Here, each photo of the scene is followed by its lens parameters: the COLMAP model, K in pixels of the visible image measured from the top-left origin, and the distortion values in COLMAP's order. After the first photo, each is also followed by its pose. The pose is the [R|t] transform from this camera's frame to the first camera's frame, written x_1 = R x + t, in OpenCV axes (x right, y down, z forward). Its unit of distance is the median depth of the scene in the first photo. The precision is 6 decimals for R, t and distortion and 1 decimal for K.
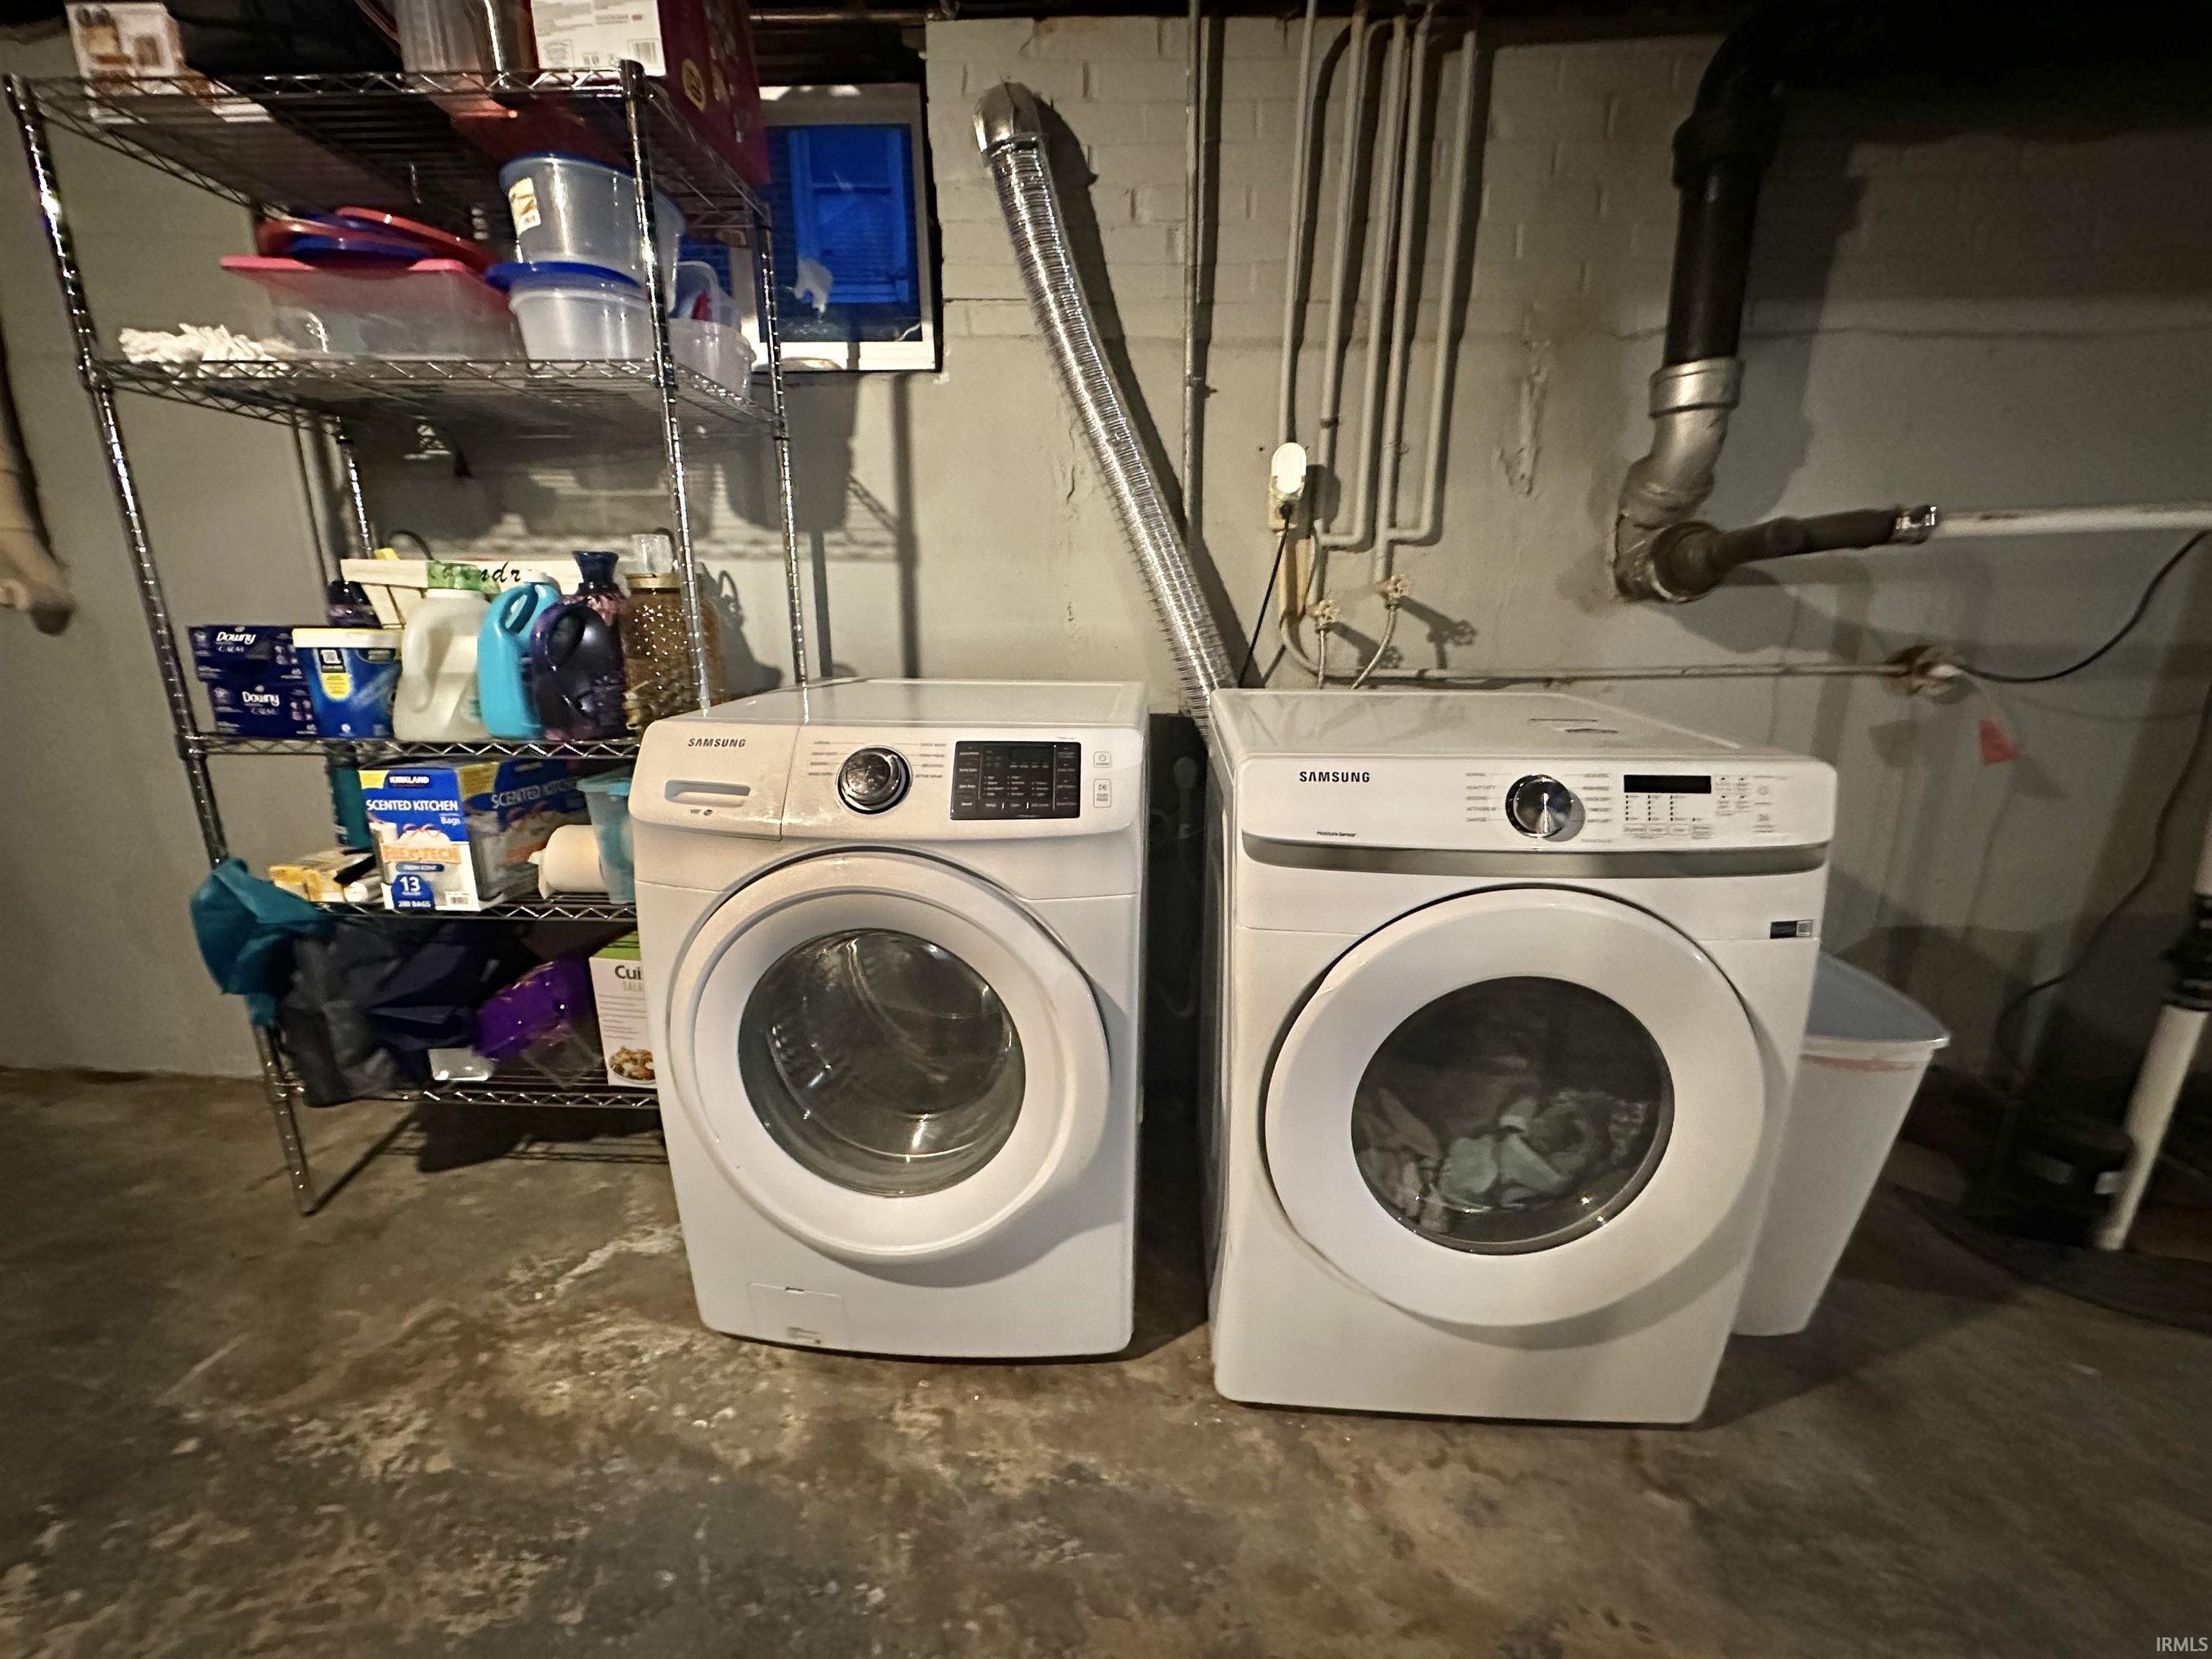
lens RADIAL K [[880.5, 0, 1104.3], [0, 880.5, 828.3], [0, 0, 1]] dist [-0.002651, 0.000162]
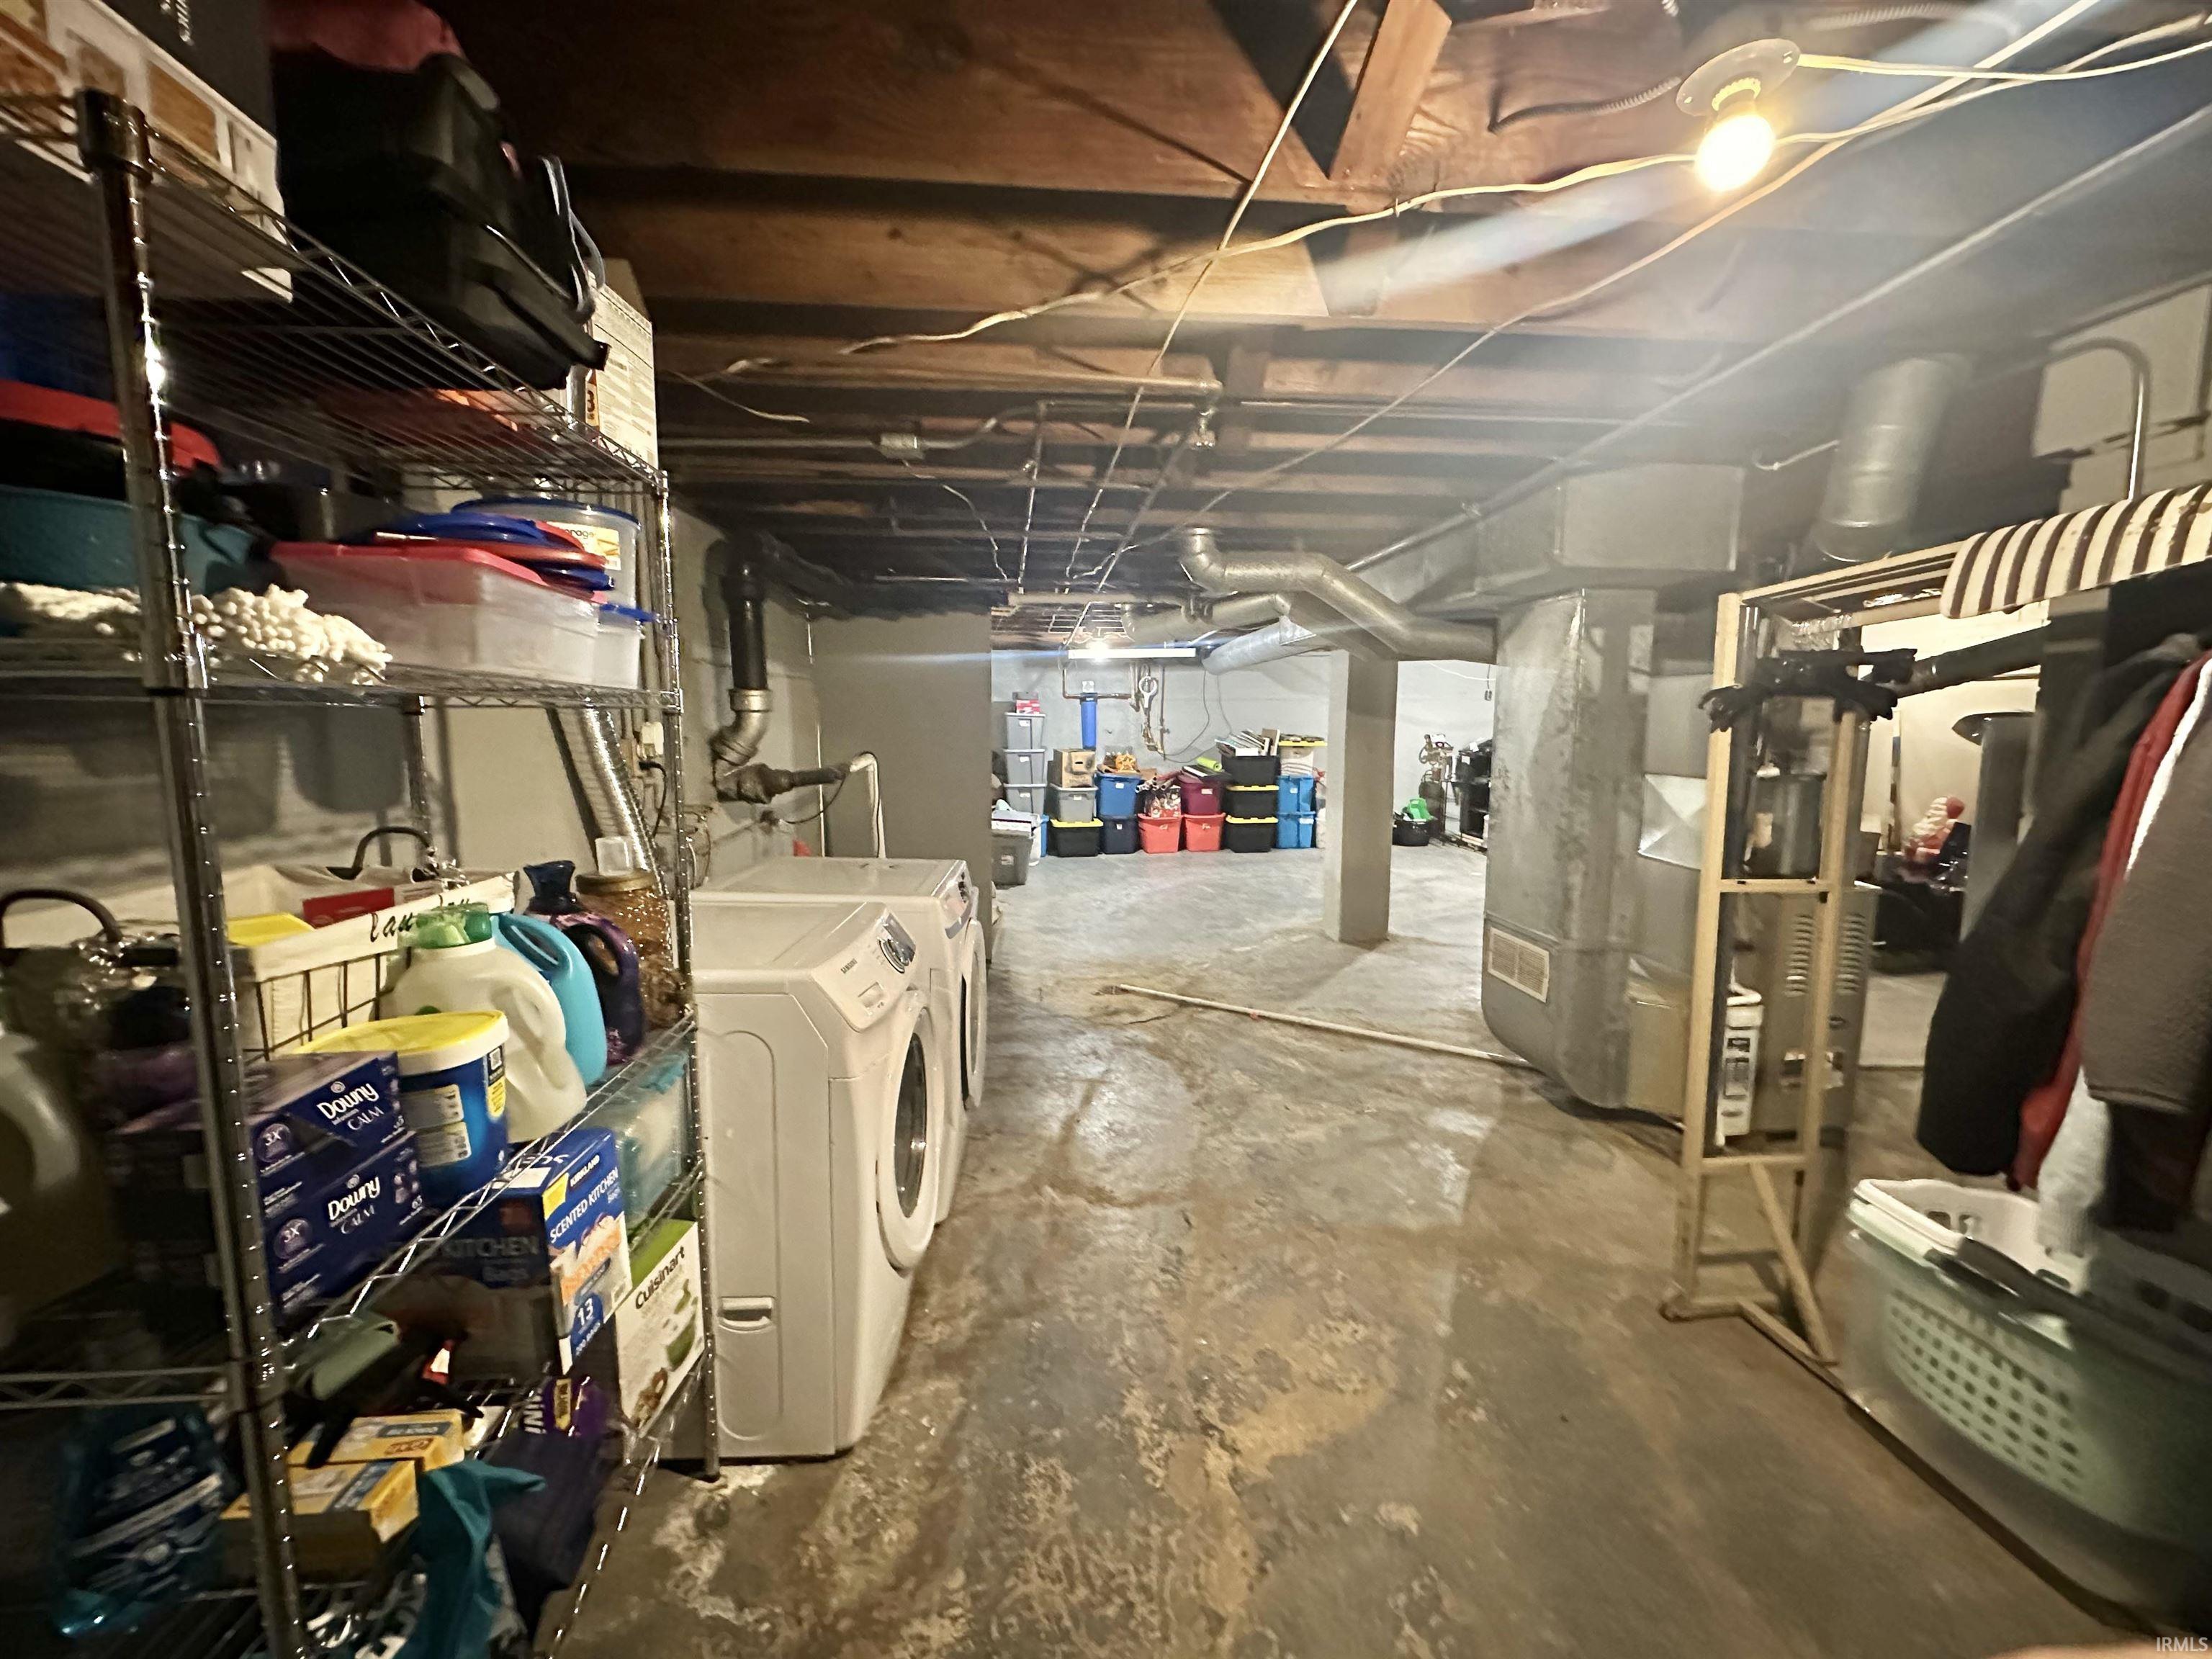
lens RADIAL K [[880.5, 0, 1105.6], [0, 880.5, 828.2], [0, 0, 1]] dist [-0.002651, 0.000162]
pose [[-0.113108, -0.114987, 0.986907, -1.547026], [0.244527, 0.959509, 0.139819, -0.337904], [-0.963023, 0.257141, -0.080411, 0.516587]]
